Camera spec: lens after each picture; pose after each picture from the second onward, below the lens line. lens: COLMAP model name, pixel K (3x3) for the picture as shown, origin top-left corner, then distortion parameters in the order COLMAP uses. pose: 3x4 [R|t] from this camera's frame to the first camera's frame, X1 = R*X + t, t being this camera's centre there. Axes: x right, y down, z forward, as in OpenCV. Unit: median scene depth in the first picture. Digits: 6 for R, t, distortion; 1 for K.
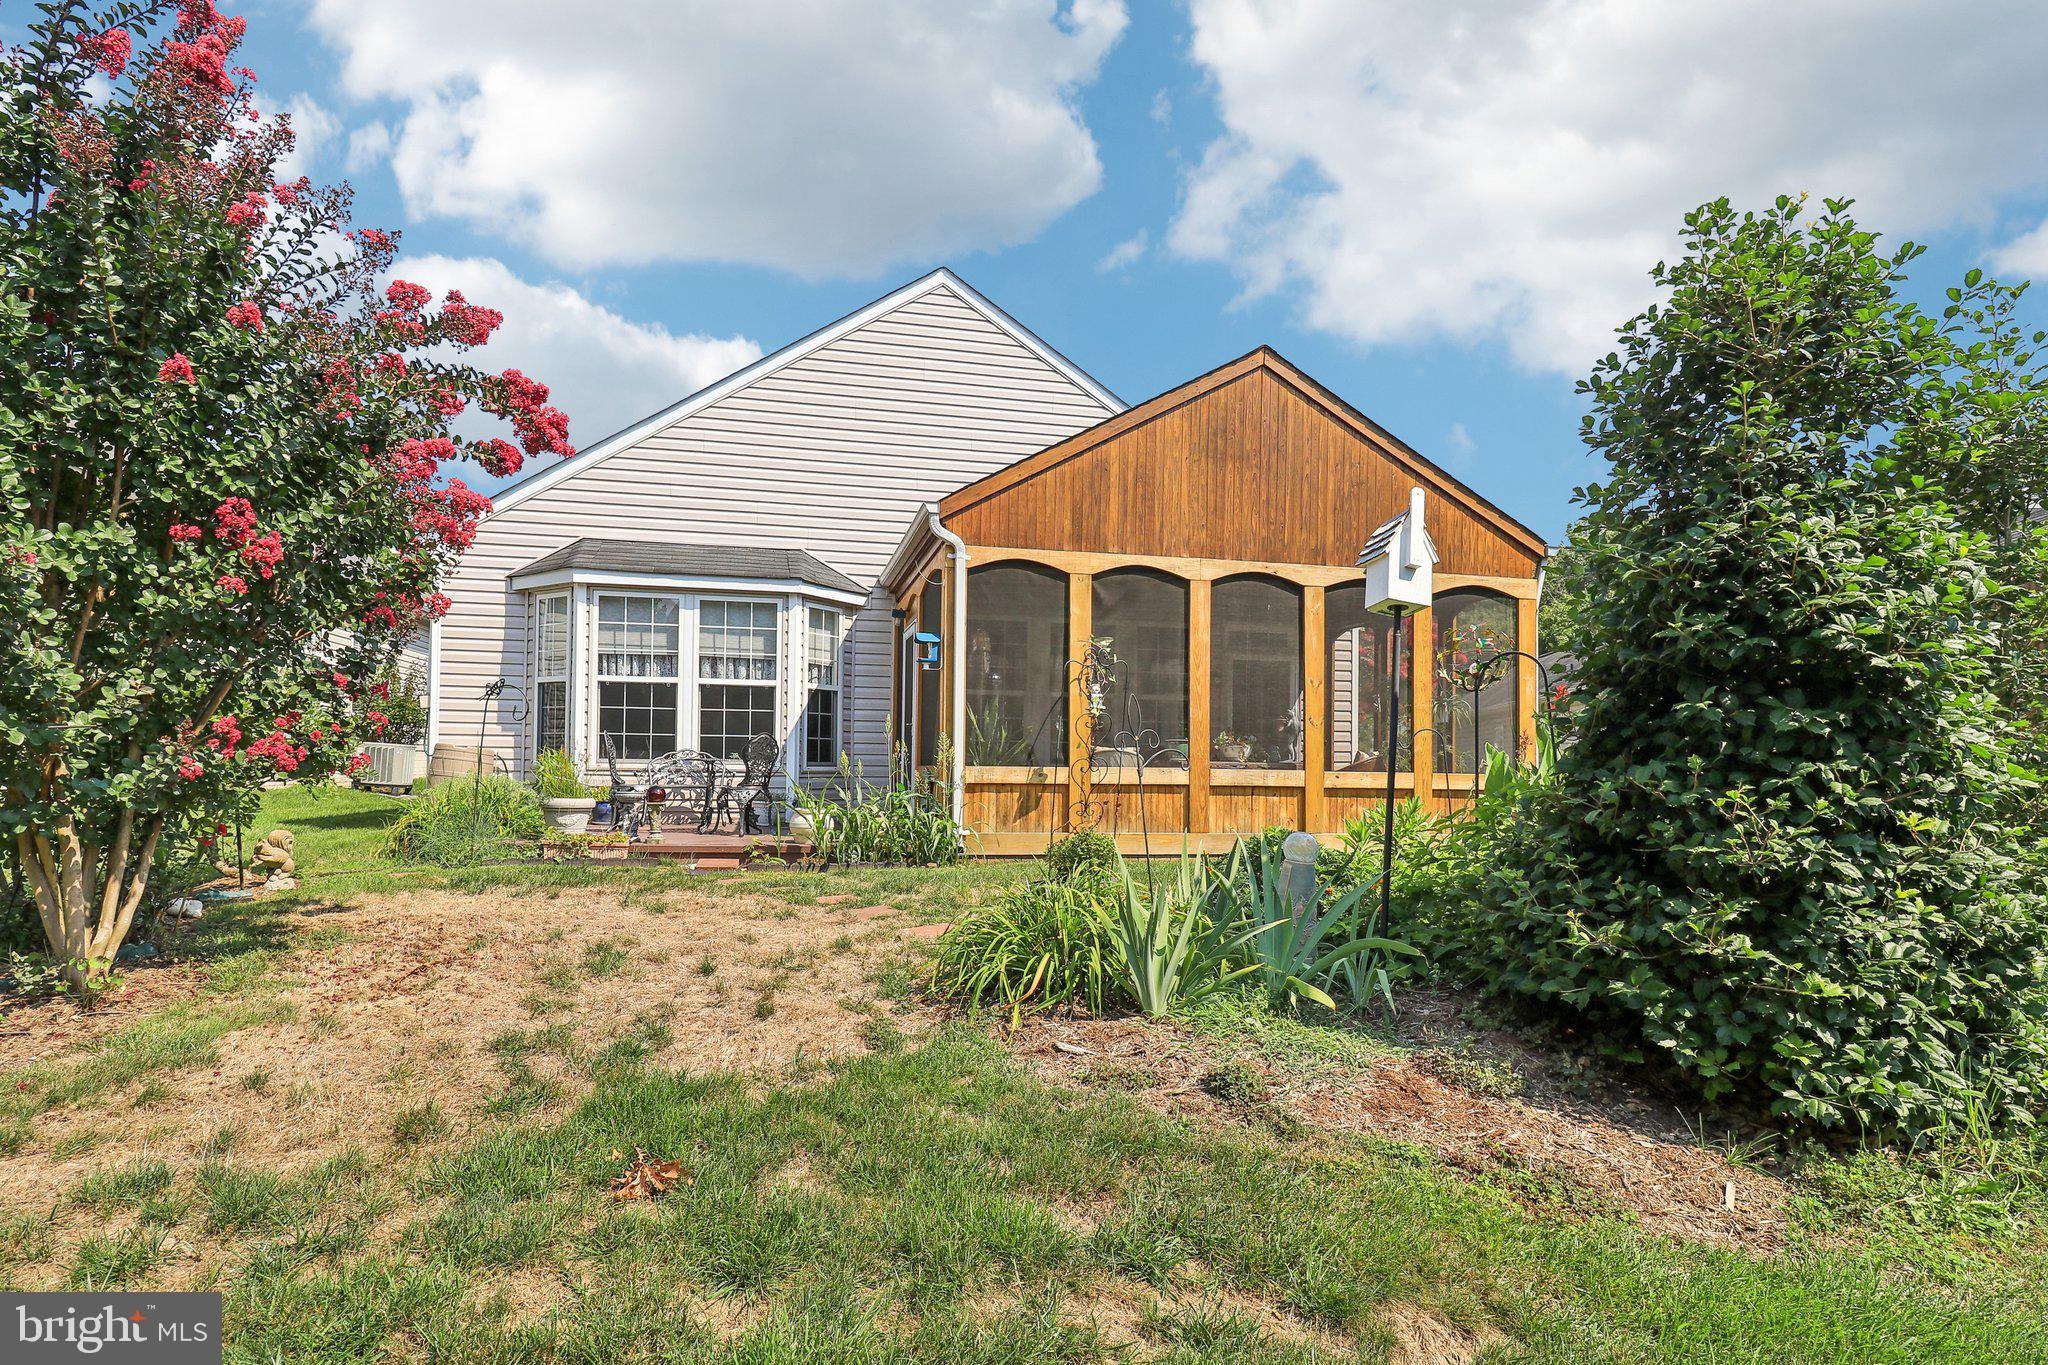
lens RADIAL K [[1015.7, 0, 1014.9], [0, 1015.7, 664.3], [0, 0, 1]] dist [-0.001067, -0.012876]
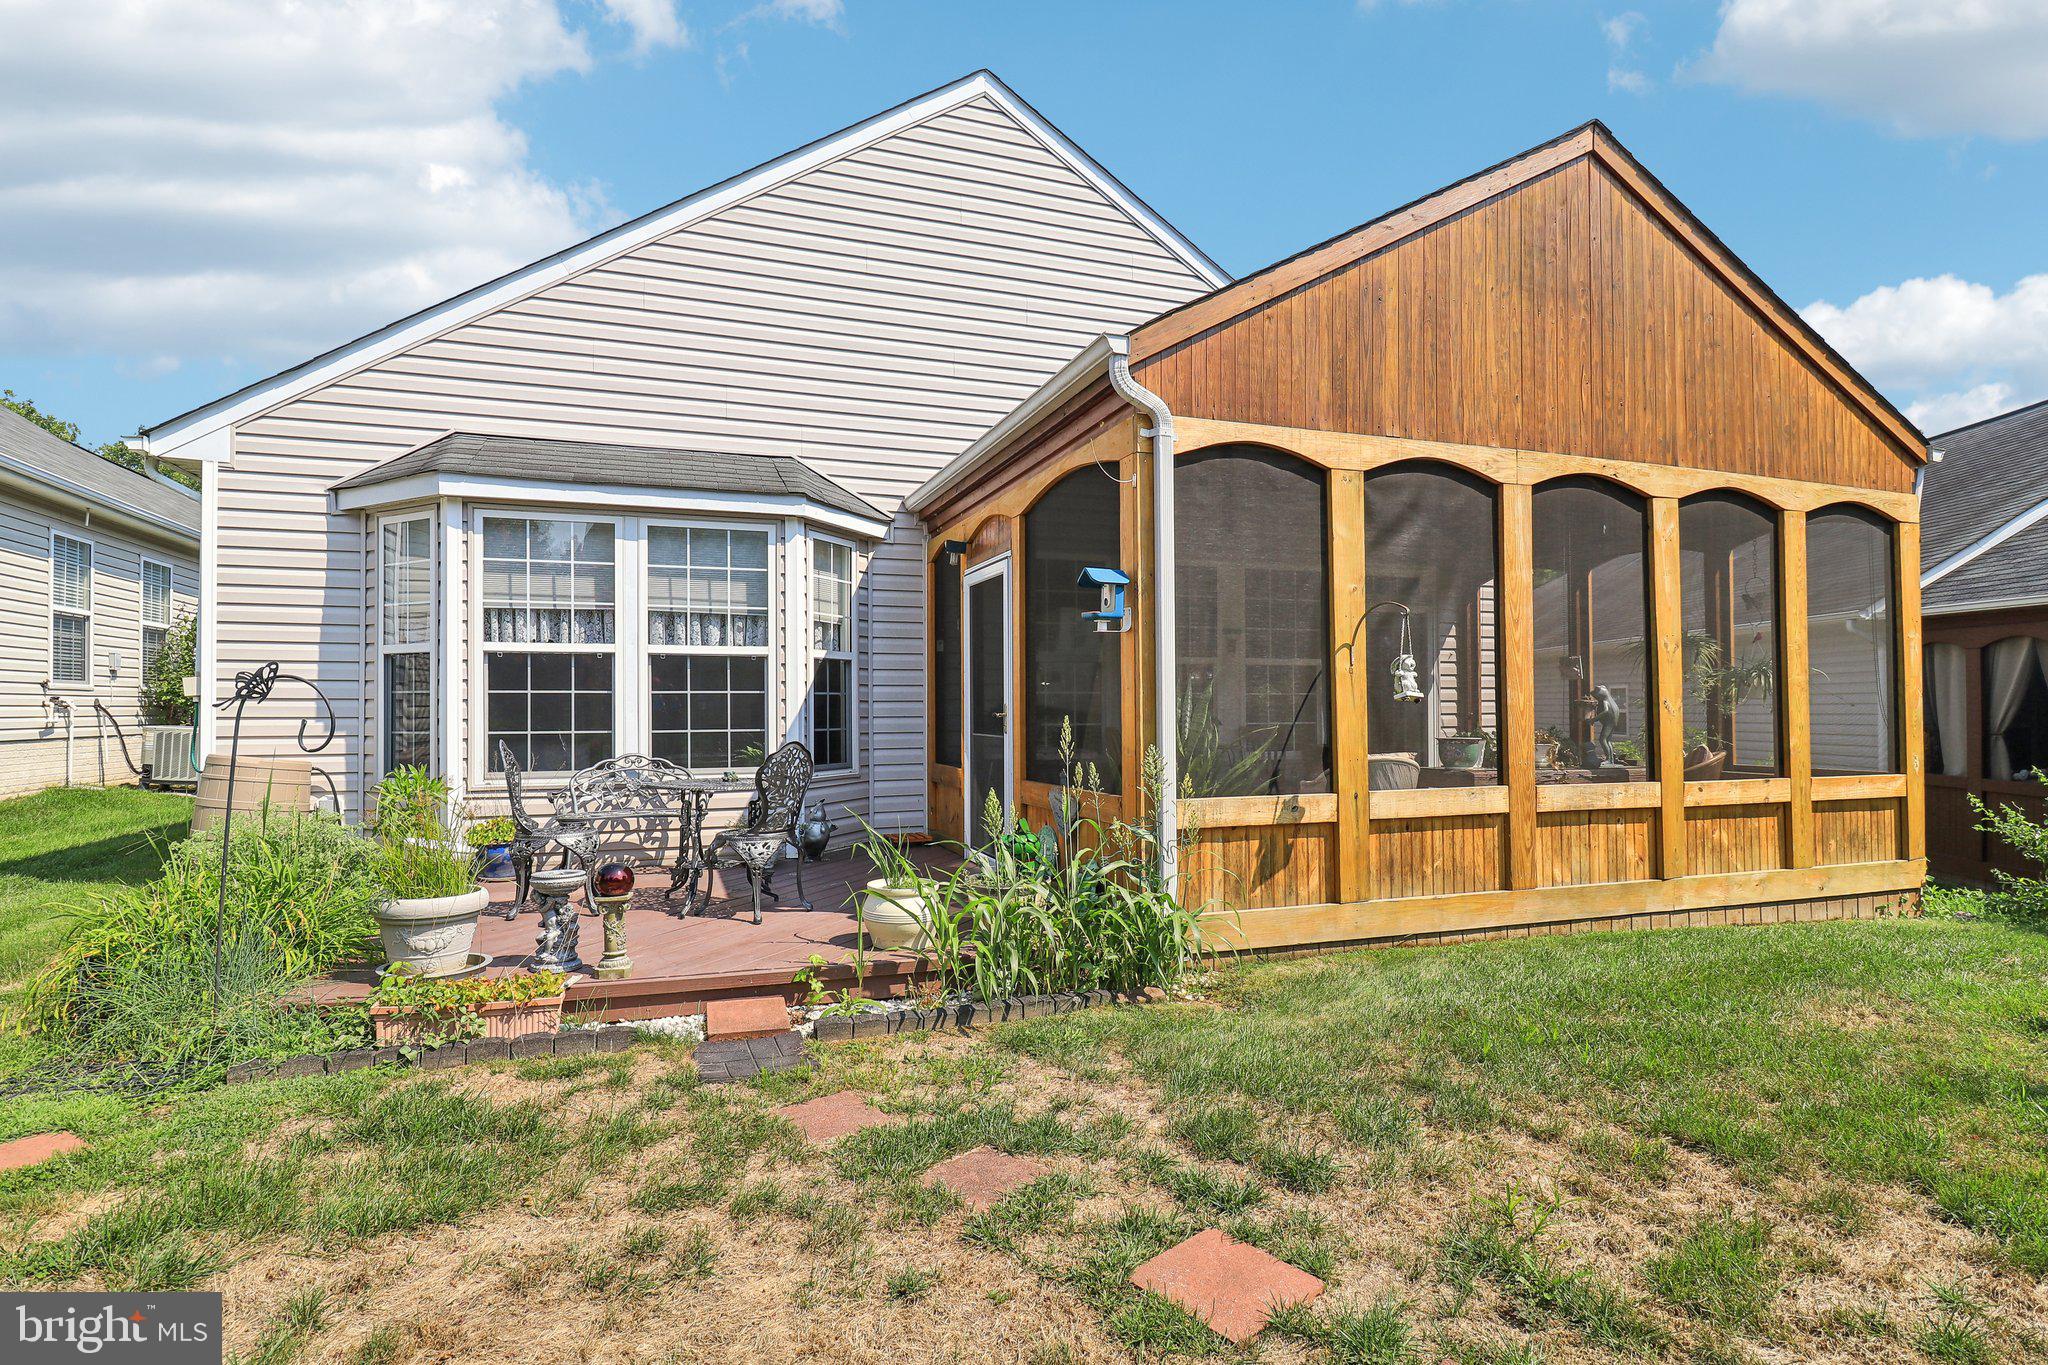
lens RADIAL K [[946.7, 0, 1028.2], [0, 946.7, 634.5], [0, 0, 1]] dist [-0.007401, -0.000364]
pose [[0.990192, -0.009608, 0.139385, -0.155146], [0.007019, 0.999794, 0.019050, -0.003014], [-0.139540, -0.017884, 0.990055, 0.366098]]
